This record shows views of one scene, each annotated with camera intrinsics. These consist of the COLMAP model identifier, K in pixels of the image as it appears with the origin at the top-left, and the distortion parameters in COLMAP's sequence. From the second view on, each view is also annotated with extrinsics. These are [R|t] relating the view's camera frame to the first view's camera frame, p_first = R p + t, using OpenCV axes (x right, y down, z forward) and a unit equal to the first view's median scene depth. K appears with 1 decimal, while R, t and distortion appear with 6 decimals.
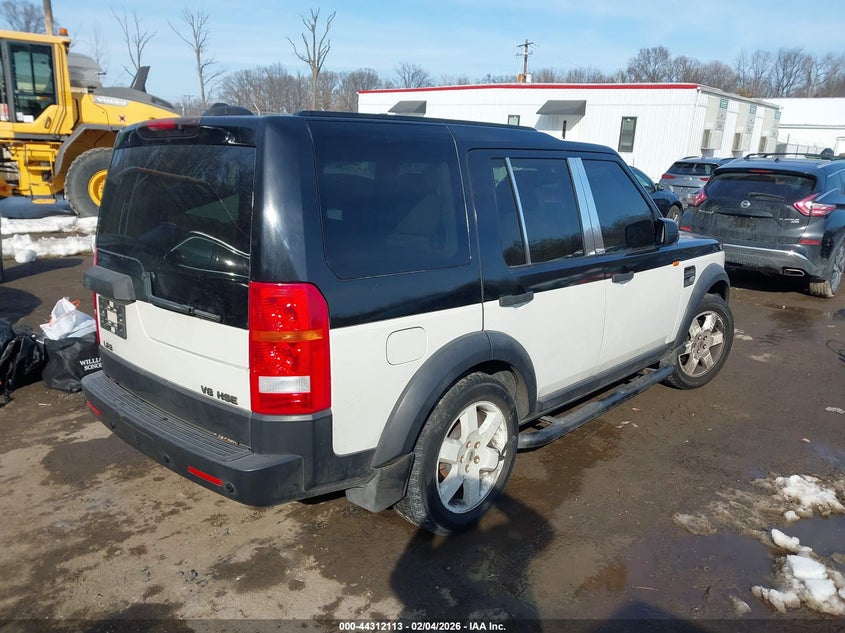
lens RADIAL K [[718.0, 0, 422.5], [0, 718.0, 316.5], [0, 0, 1]] dist [0.058714, 0.001953]
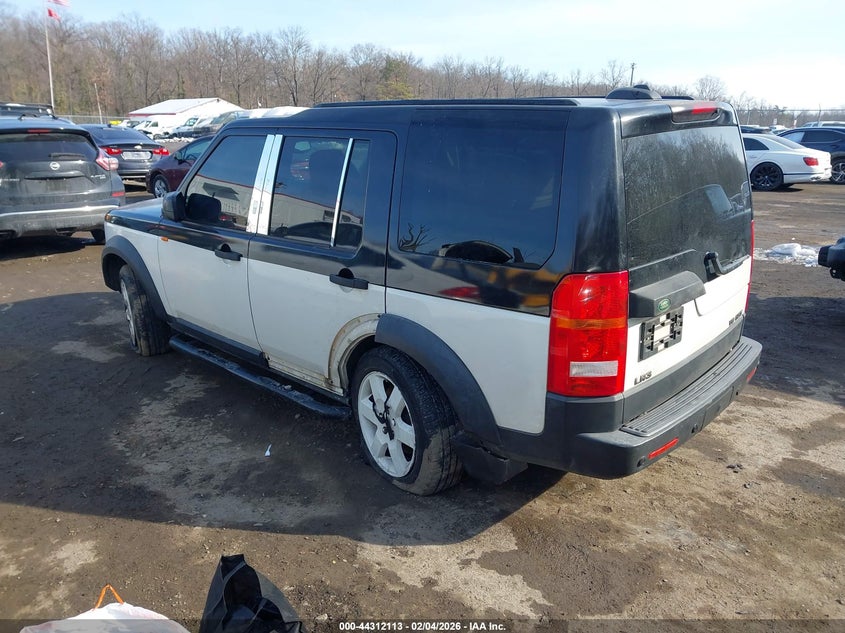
lens RADIAL K [[718.0, 0, 422.5], [0, 718.0, 316.5], [0, 0, 1]] dist [0.058714, 0.001953]
pose [[-0.057835, -0.306169, 0.950219, -1.141268], [0.229161, 0.922325, 0.311129, -0.329942], [-0.971669, 0.235747, 0.016819, 1.166790]]
